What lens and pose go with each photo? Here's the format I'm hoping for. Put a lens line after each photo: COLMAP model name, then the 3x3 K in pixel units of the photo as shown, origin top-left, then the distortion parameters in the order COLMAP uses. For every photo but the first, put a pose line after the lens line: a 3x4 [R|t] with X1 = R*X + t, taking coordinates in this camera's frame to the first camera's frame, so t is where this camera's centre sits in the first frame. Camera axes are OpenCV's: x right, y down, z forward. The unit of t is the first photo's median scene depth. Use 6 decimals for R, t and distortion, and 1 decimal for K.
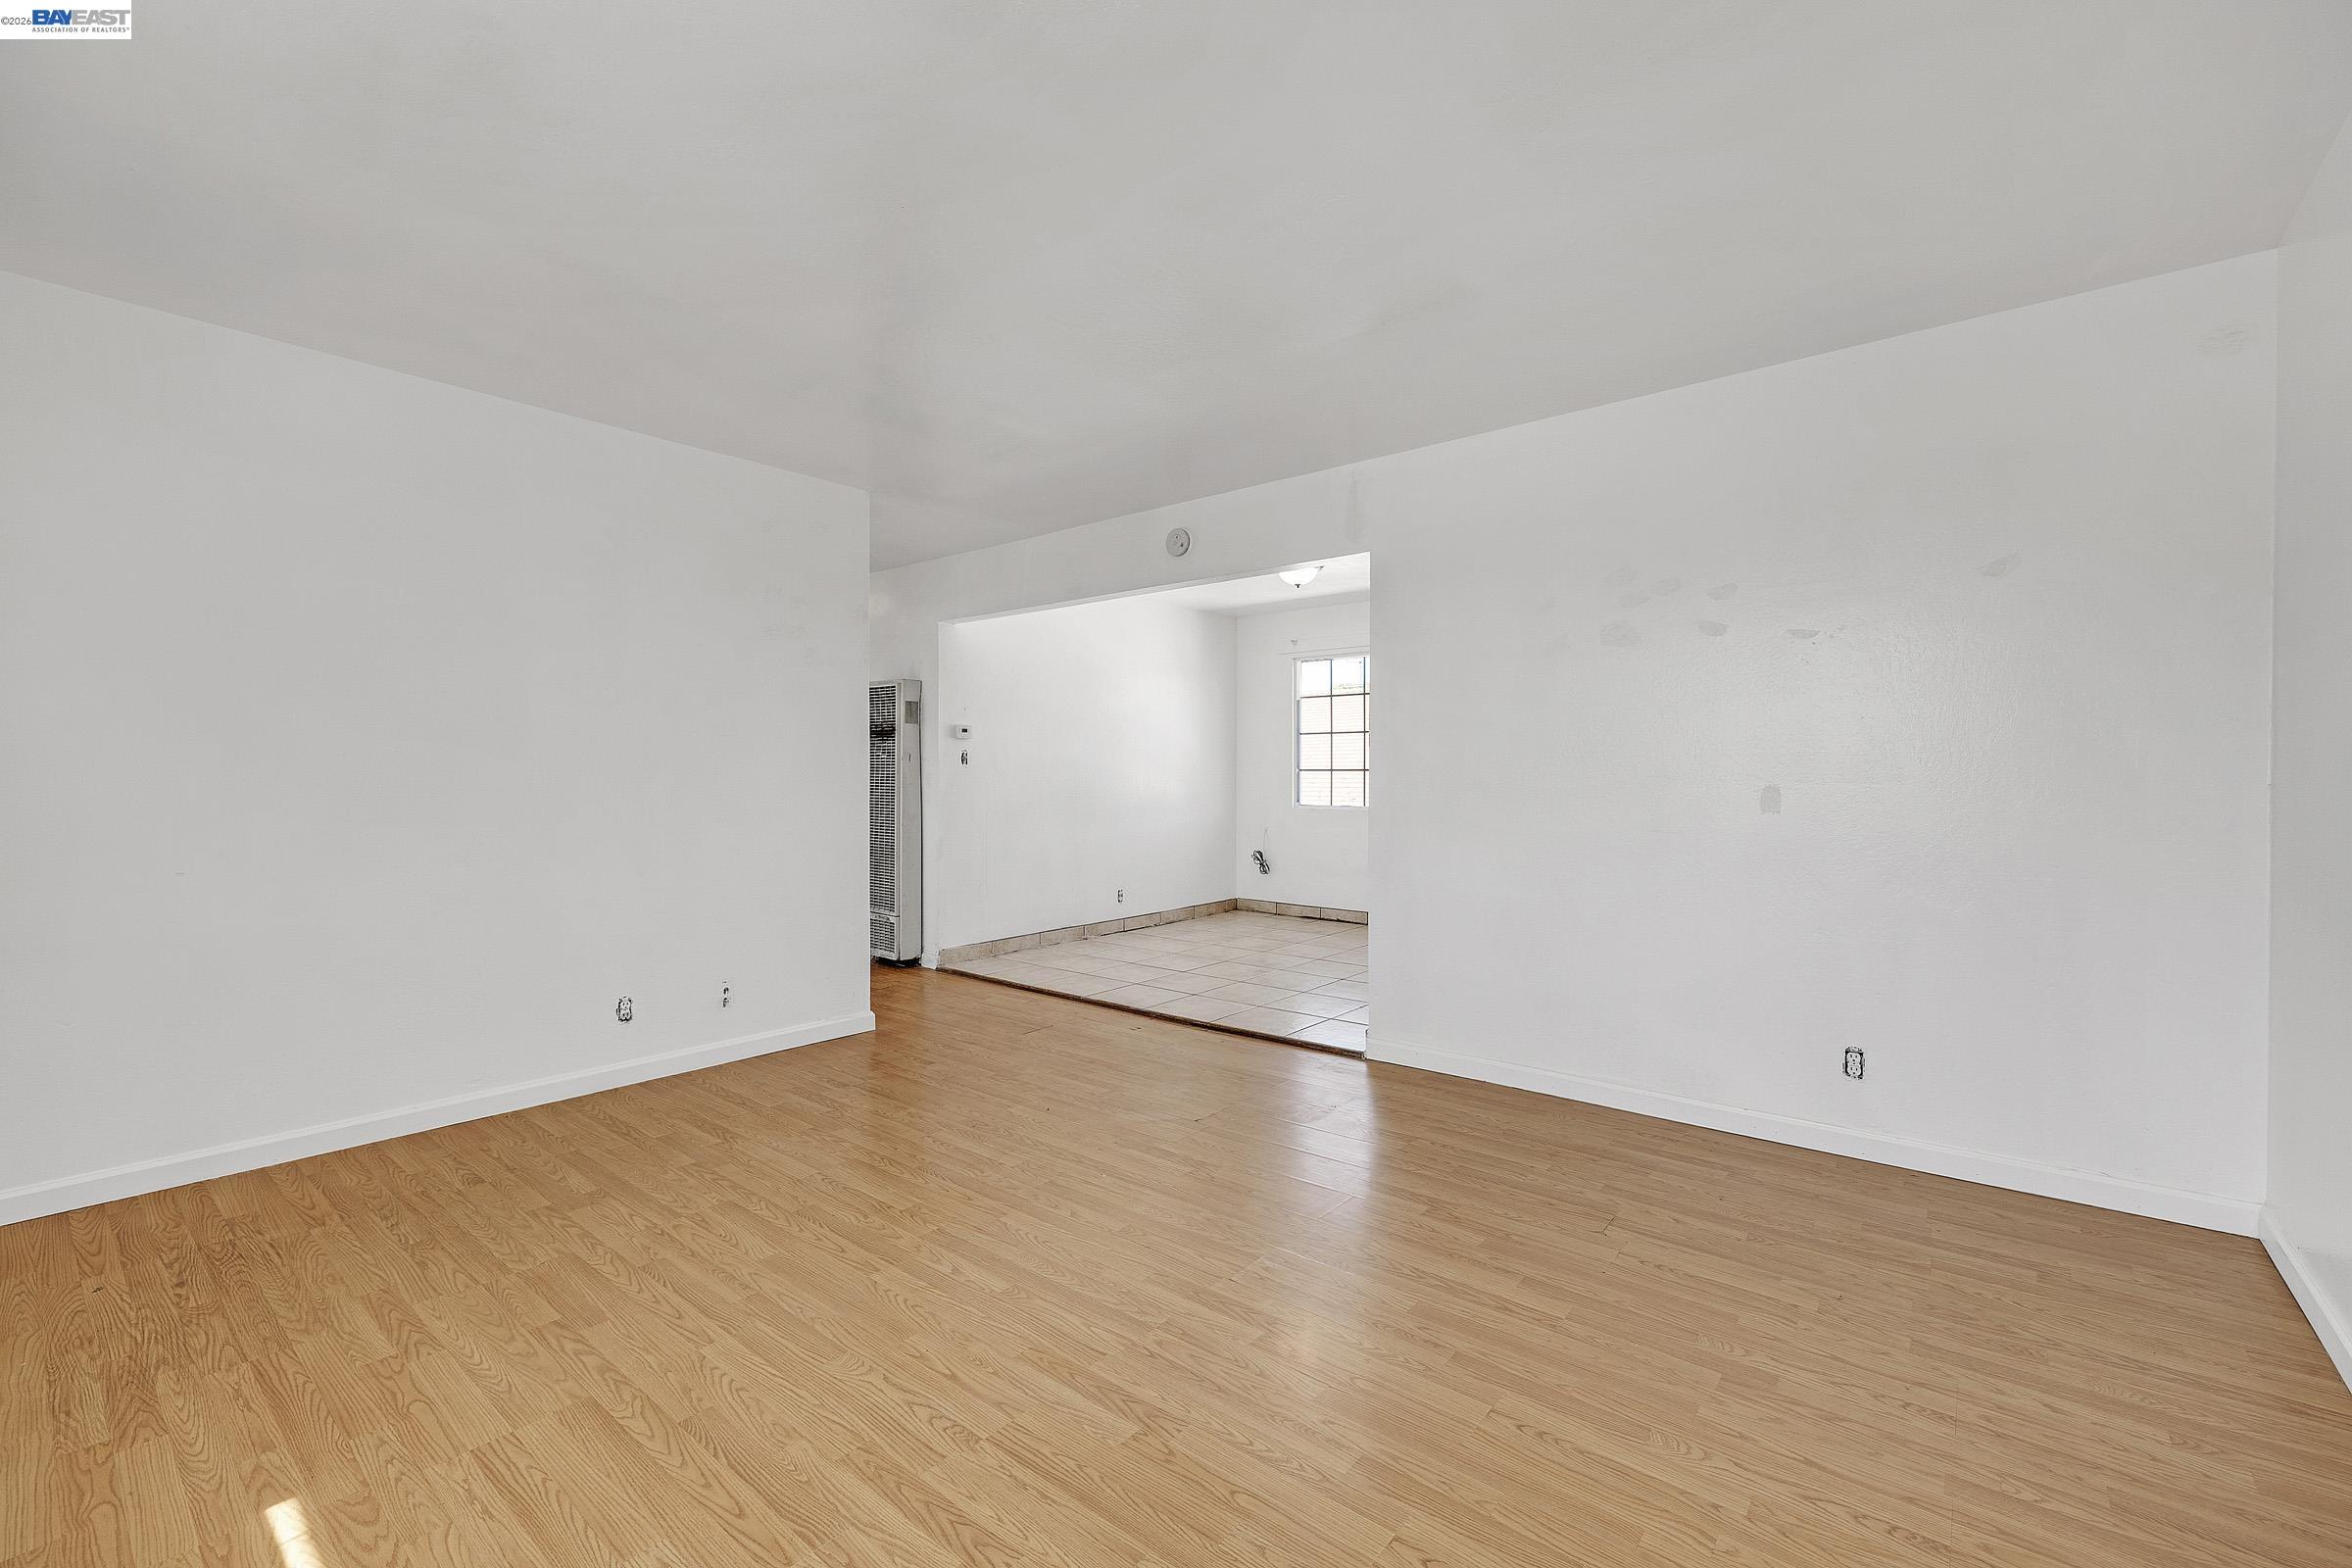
lens RADIAL K [[978.9, 0, 1172.5], [0, 978.9, 787.0], [0, 0, 1]] dist [0.000025, -0.000016]
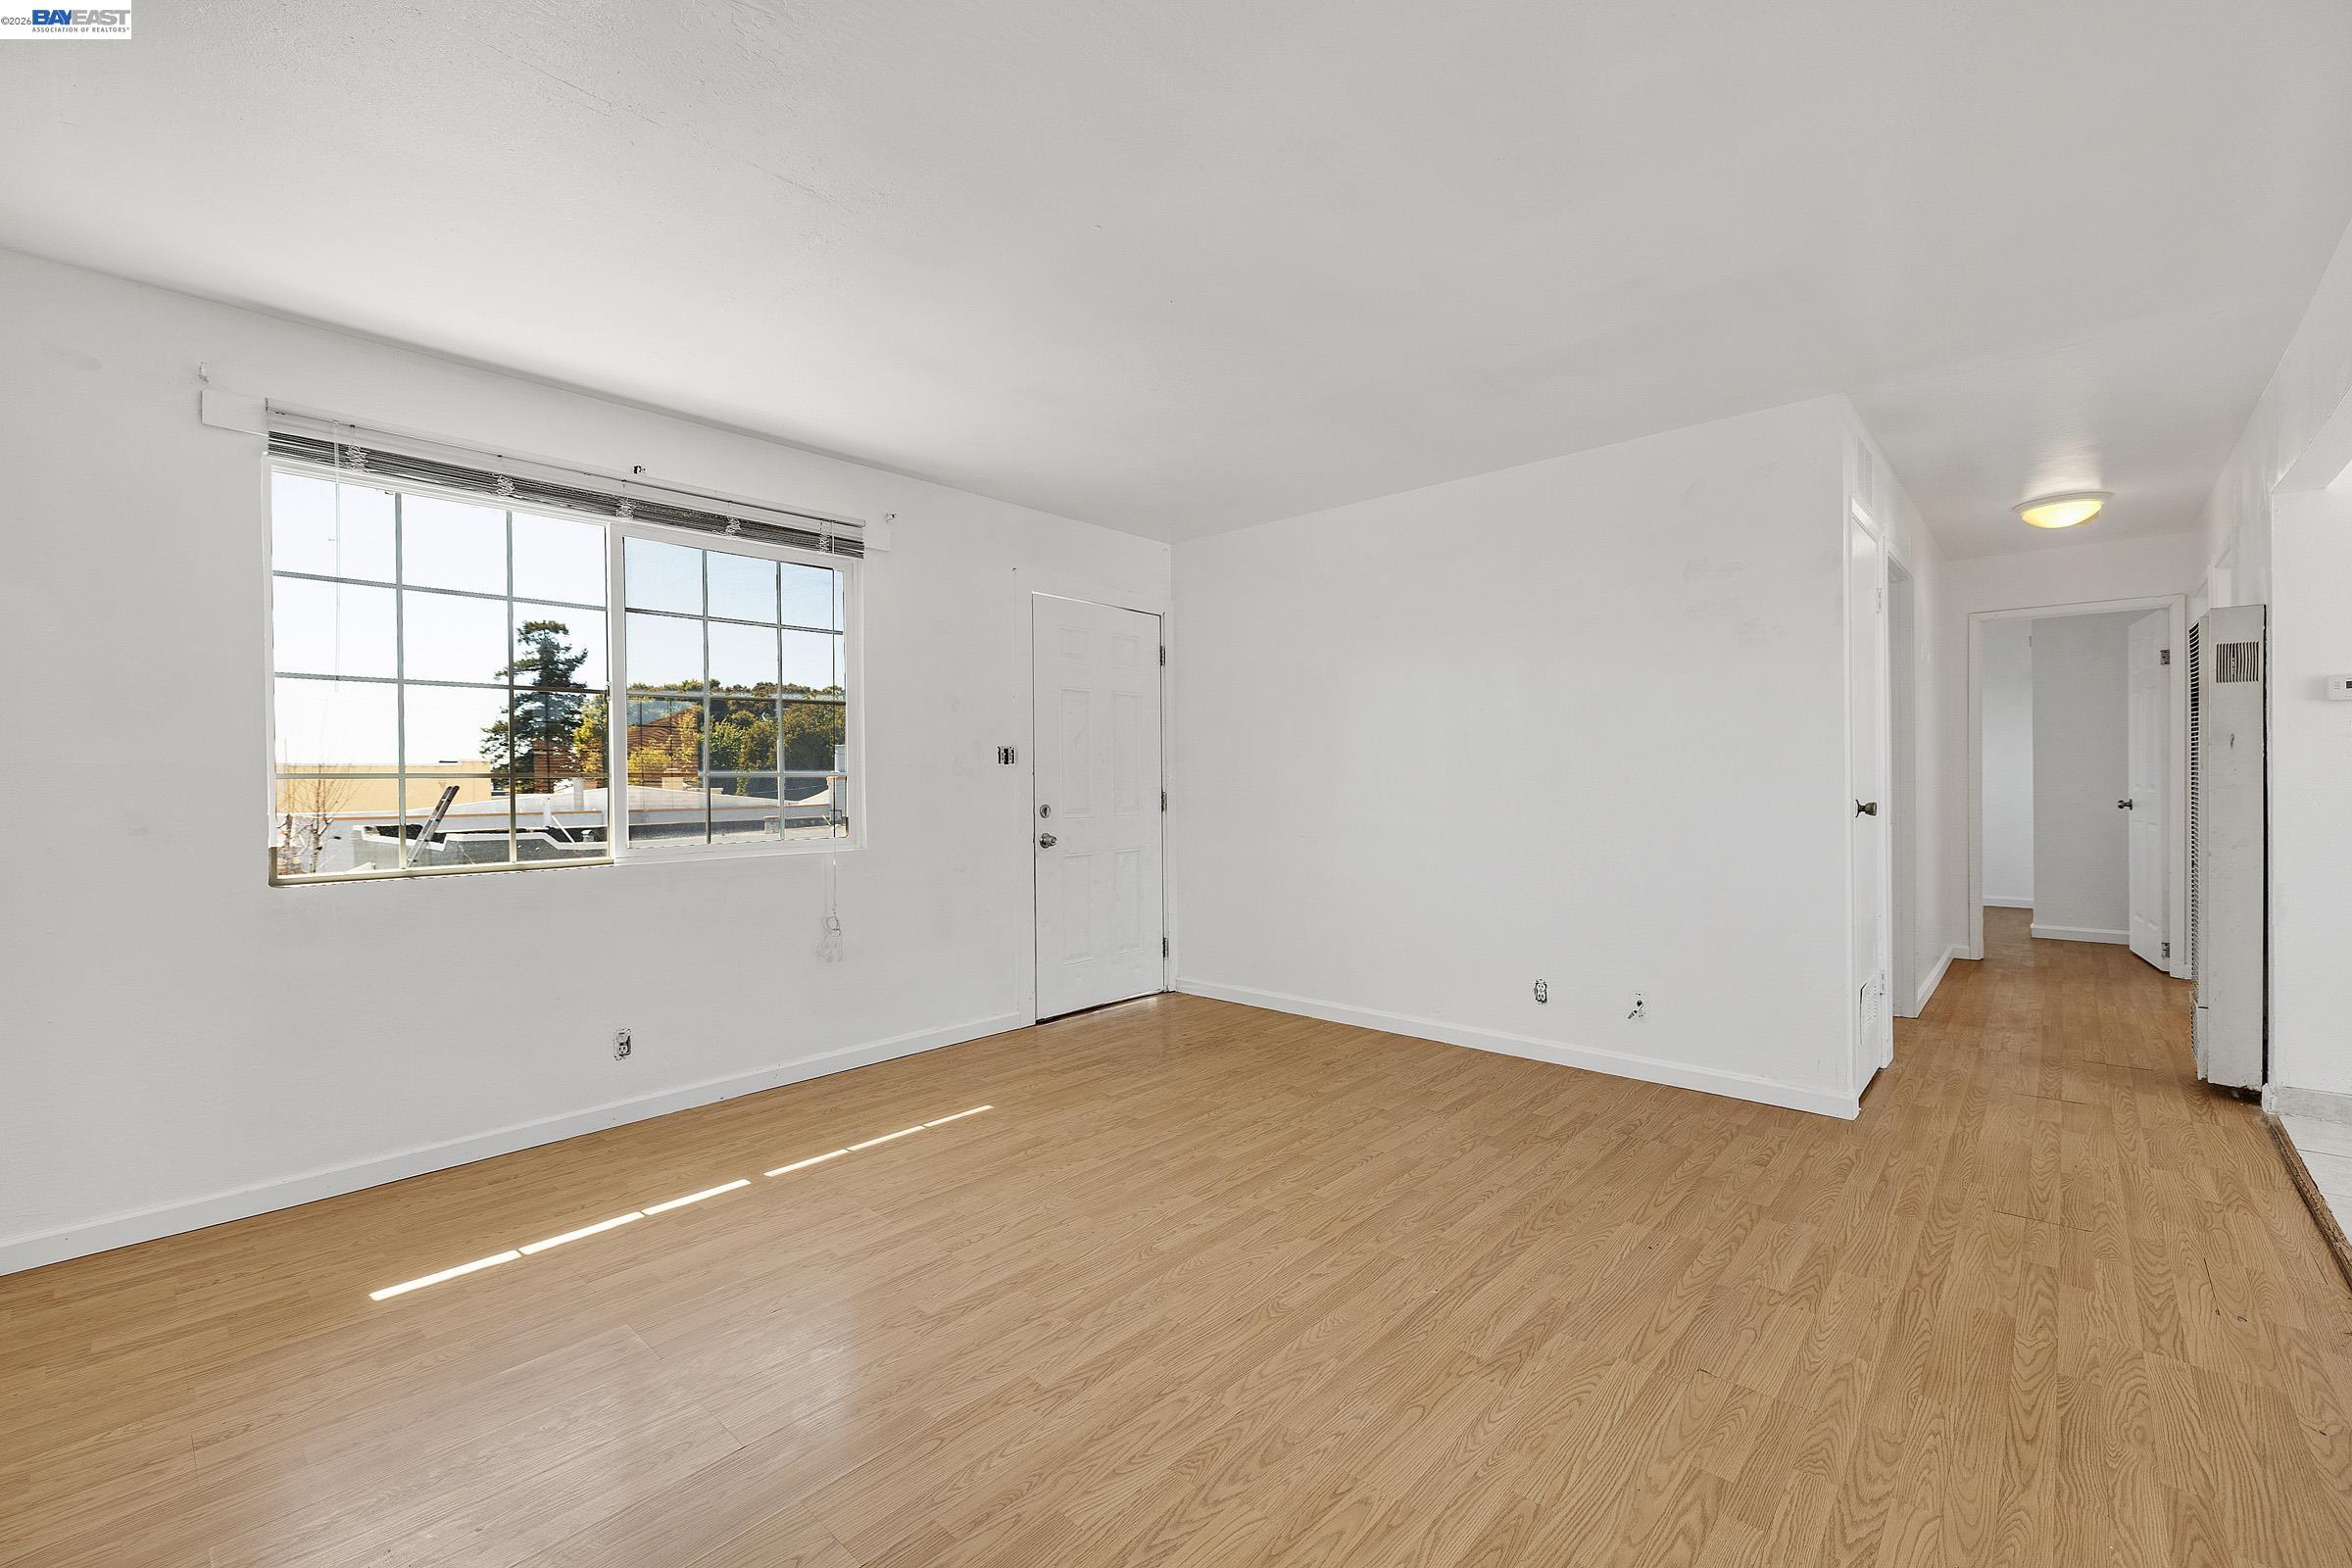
lens RADIAL K [[978.9, 0, 1172.5], [0, 978.9, 787.0], [0, 0, 1]] dist [0.000025, -0.000016]
pose [[-0.045116, 0.007987, -0.998950, 0.610440], [-0.002007, 0.999965, 0.008086, -0.010016], [0.998980, 0.002370, -0.045099, 0.704344]]
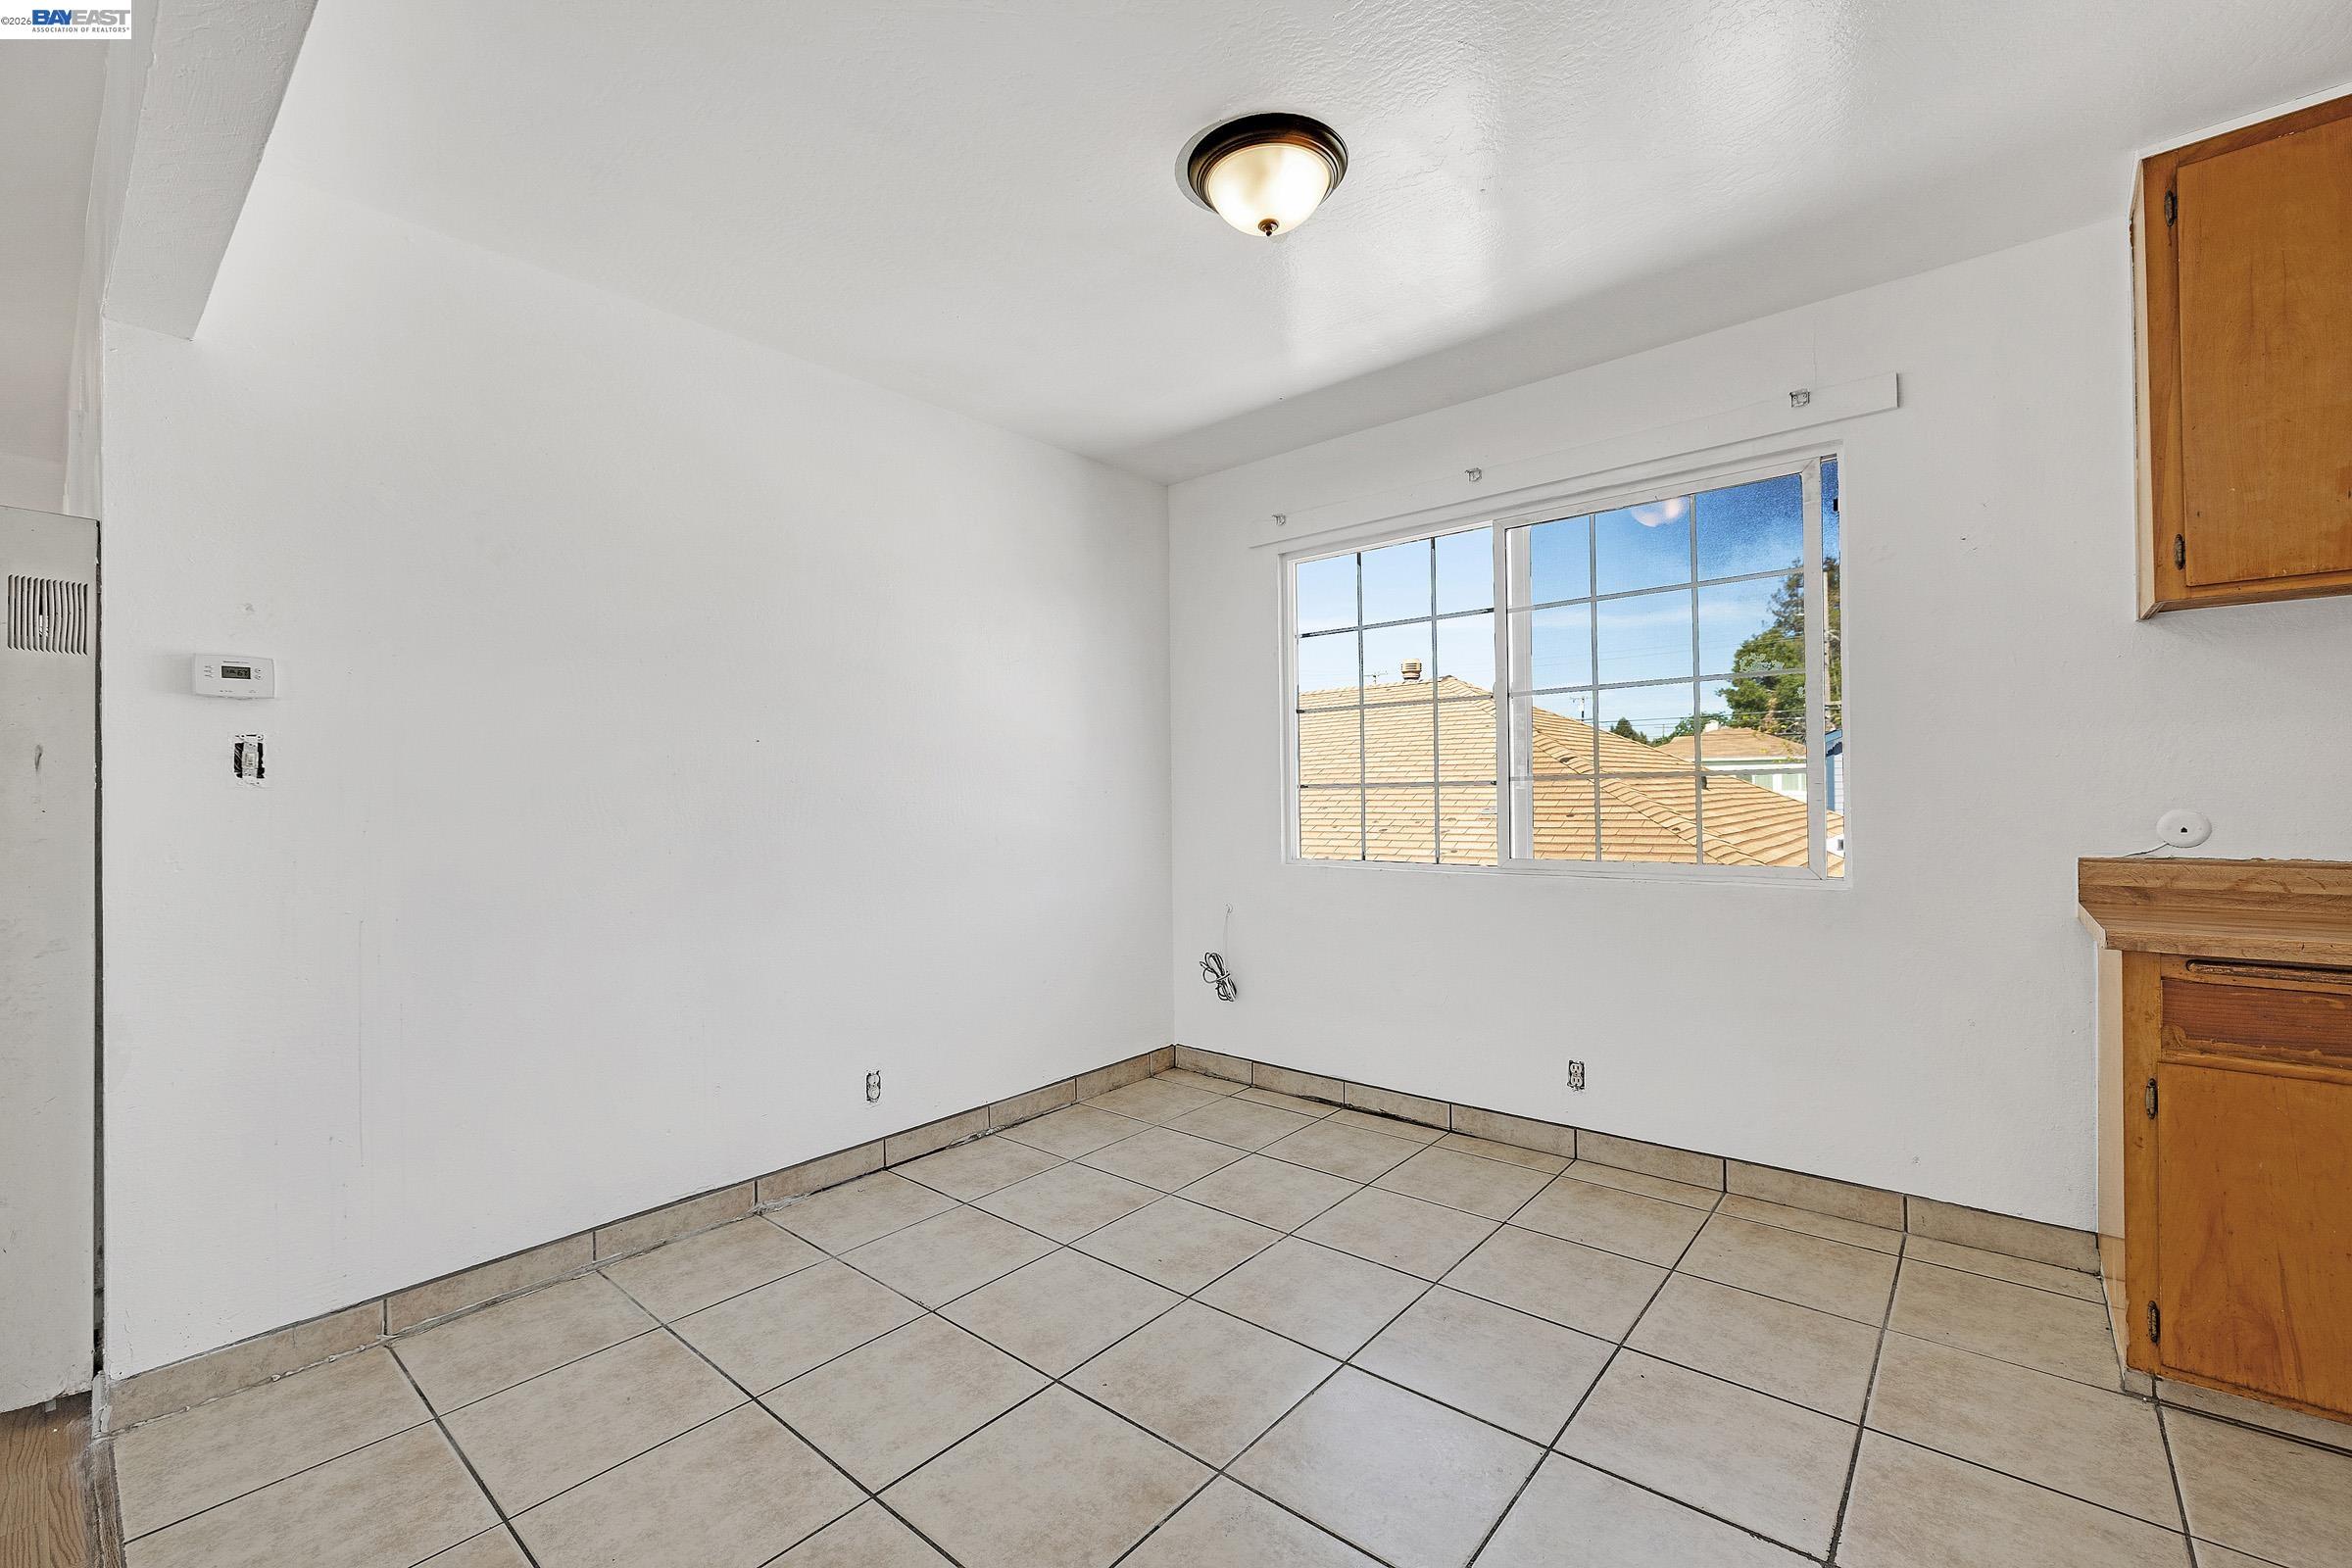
lens RADIAL K [[978.9, 0, 1172.5], [0, 978.9, 787.0], [0, 0, 1]] dist [0.000025, -0.000016]
pose [[0.999853, -0.013134, -0.011005, 0.176579], [0.012887, 0.999669, -0.022255, -0.015870], [0.011294, 0.022110, 0.999692, 1.228282]]
